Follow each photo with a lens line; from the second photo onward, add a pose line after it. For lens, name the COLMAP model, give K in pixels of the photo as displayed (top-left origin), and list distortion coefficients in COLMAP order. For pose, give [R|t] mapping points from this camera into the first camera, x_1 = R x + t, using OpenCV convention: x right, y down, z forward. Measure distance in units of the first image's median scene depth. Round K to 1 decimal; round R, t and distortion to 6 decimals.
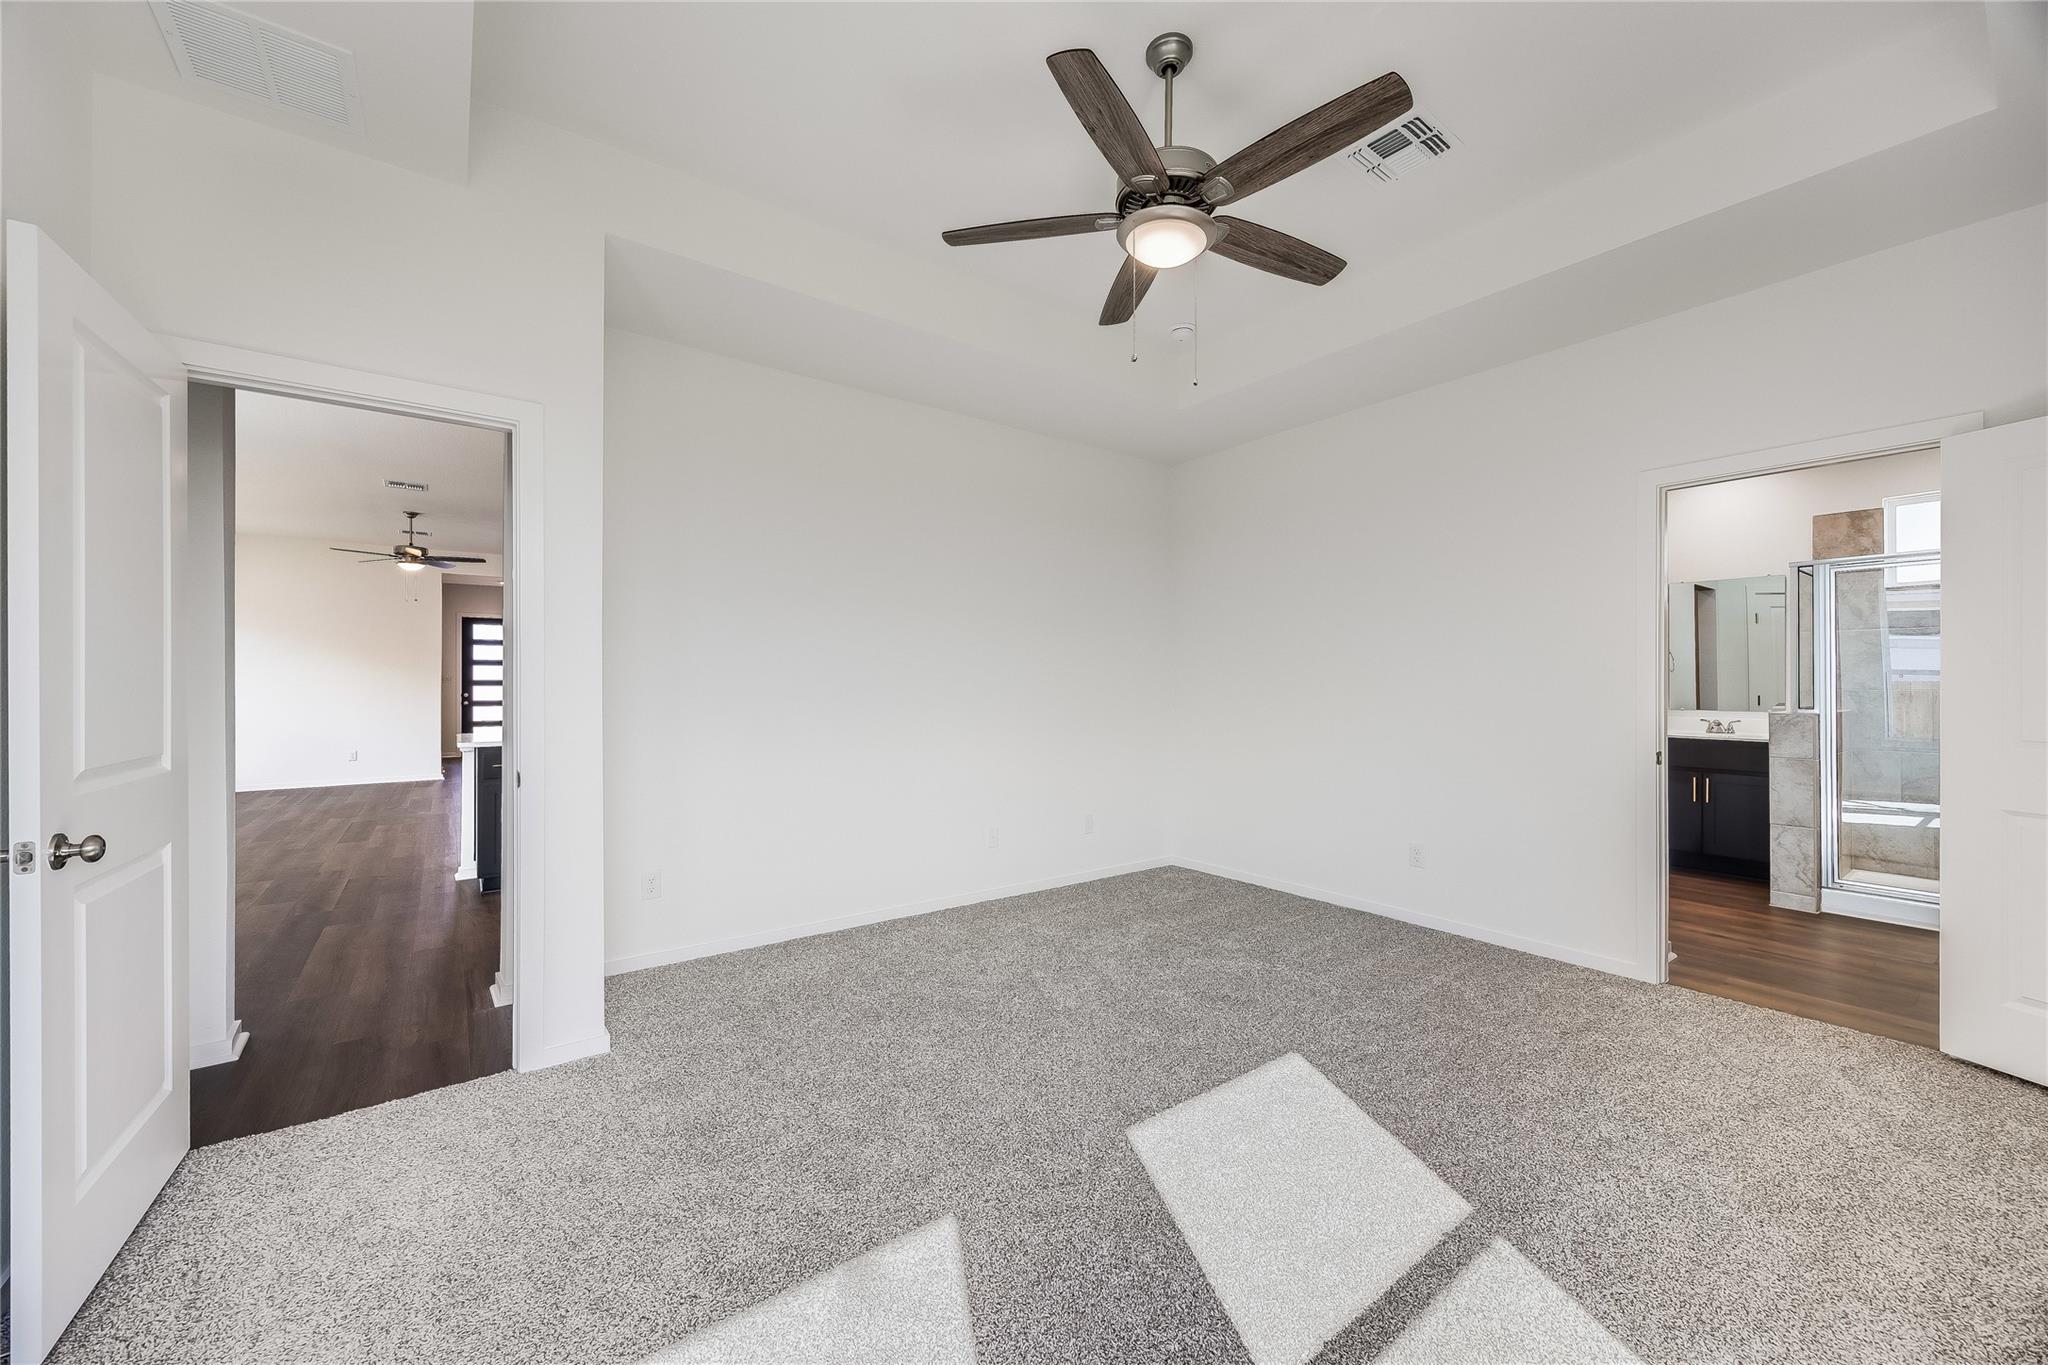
lens RADIAL K [[774.2, 0, 1023.3], [0, 774.2, 679.5], [0, 0, 1]] dist [0.001004, 0.000033]
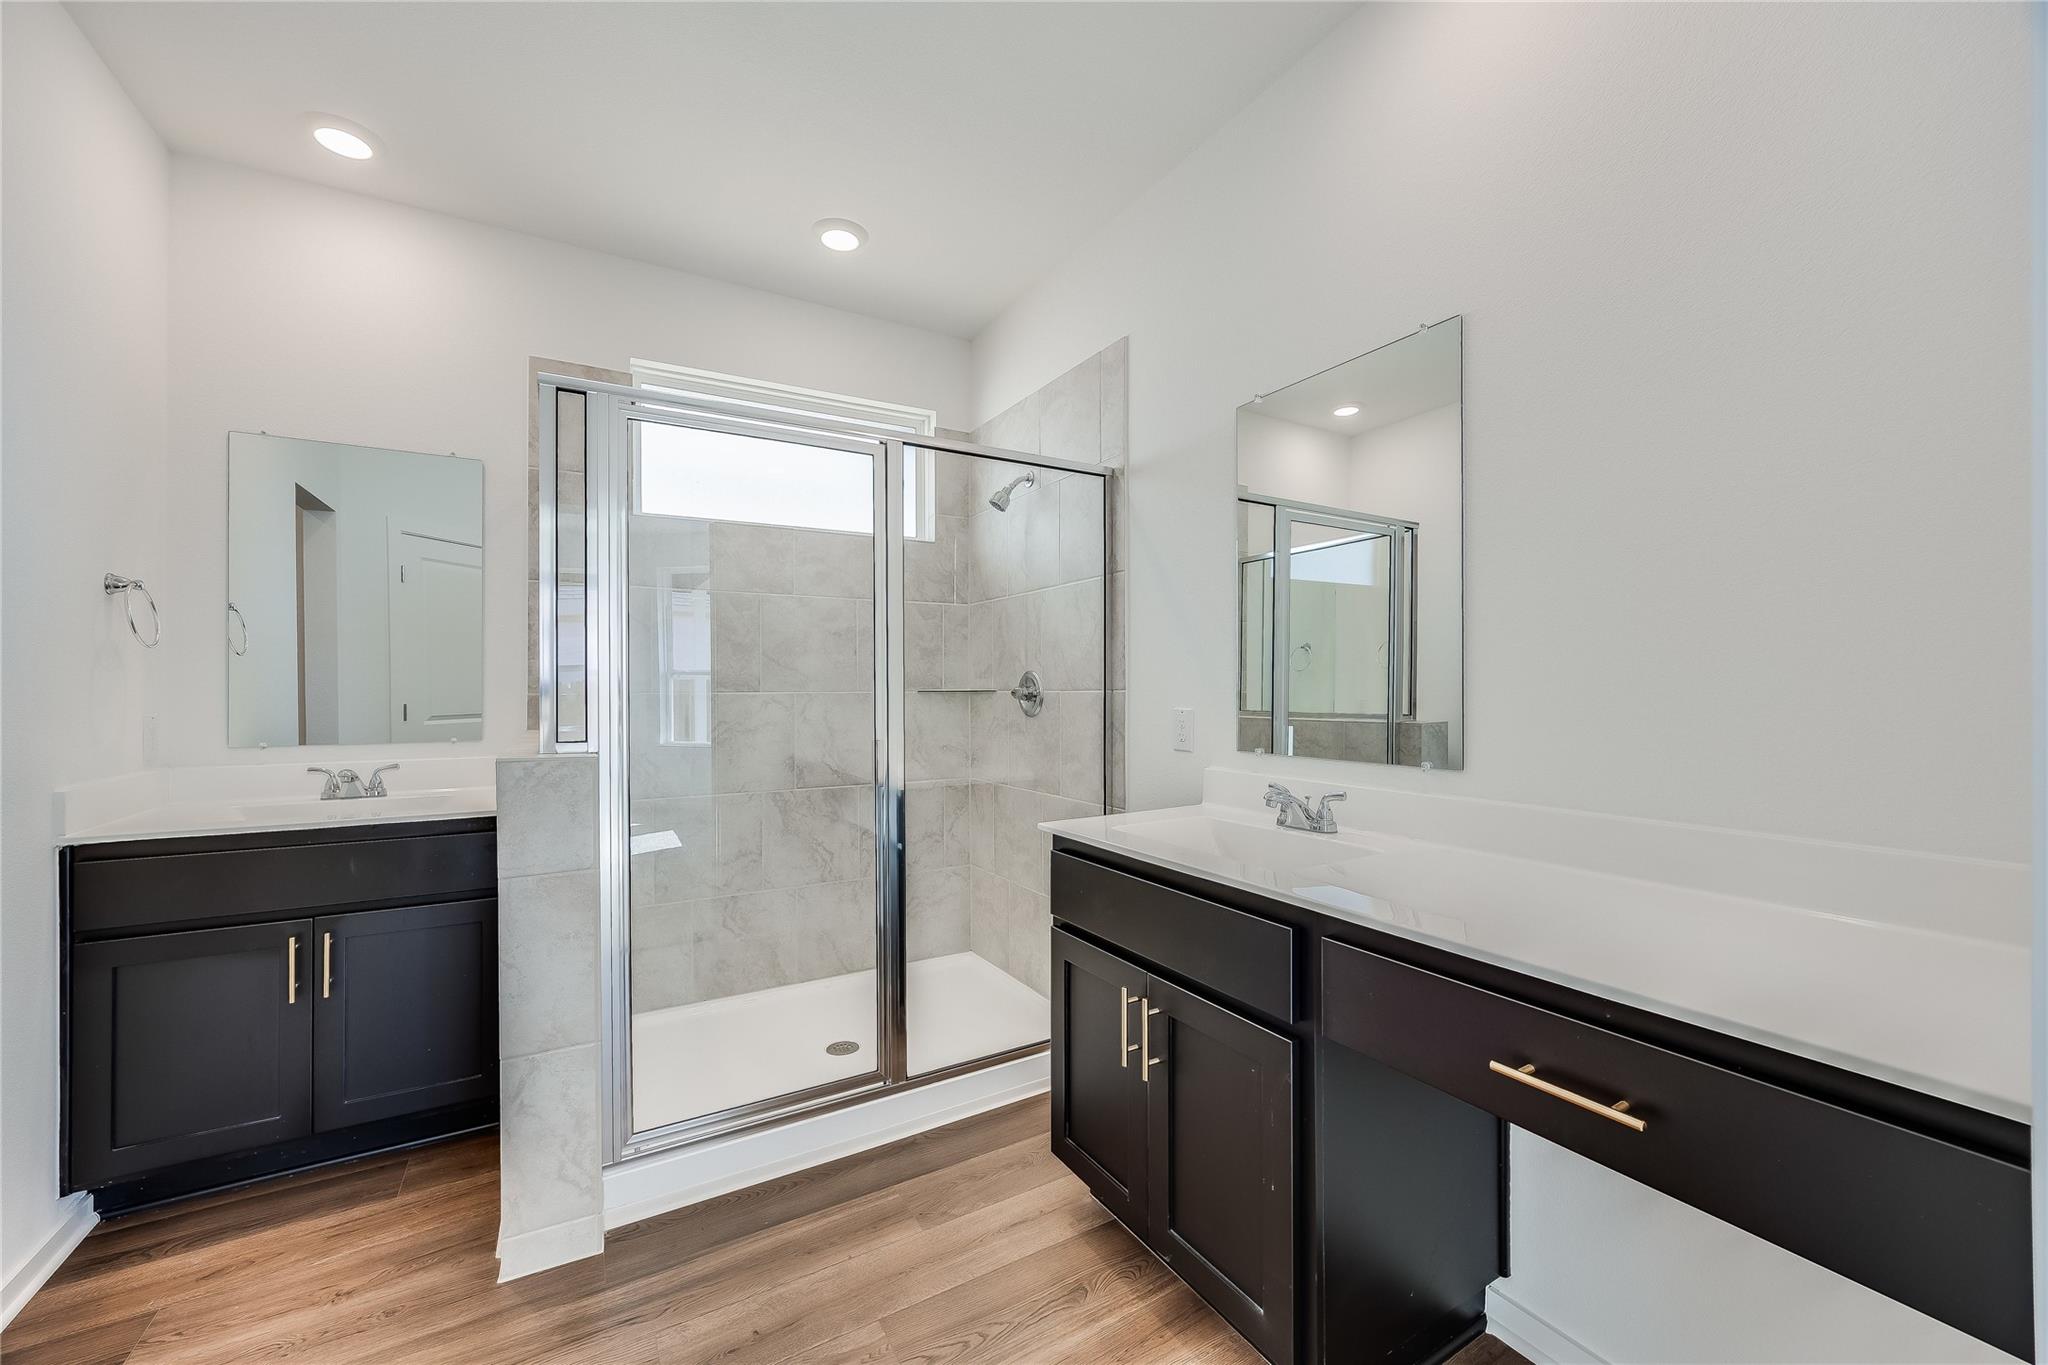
lens RADIAL K [[785.7, 0, 1015.1], [0, 785.7, 687.5], [0, 0, 1]] dist [0.001197, 0.000101]
pose [[0.115247, 0.002490, 0.993334, 0.501936], [0.000853, 0.999996, -0.002606, 0.008371], [-0.993336, 0.001148, 0.115245, 0.578167]]
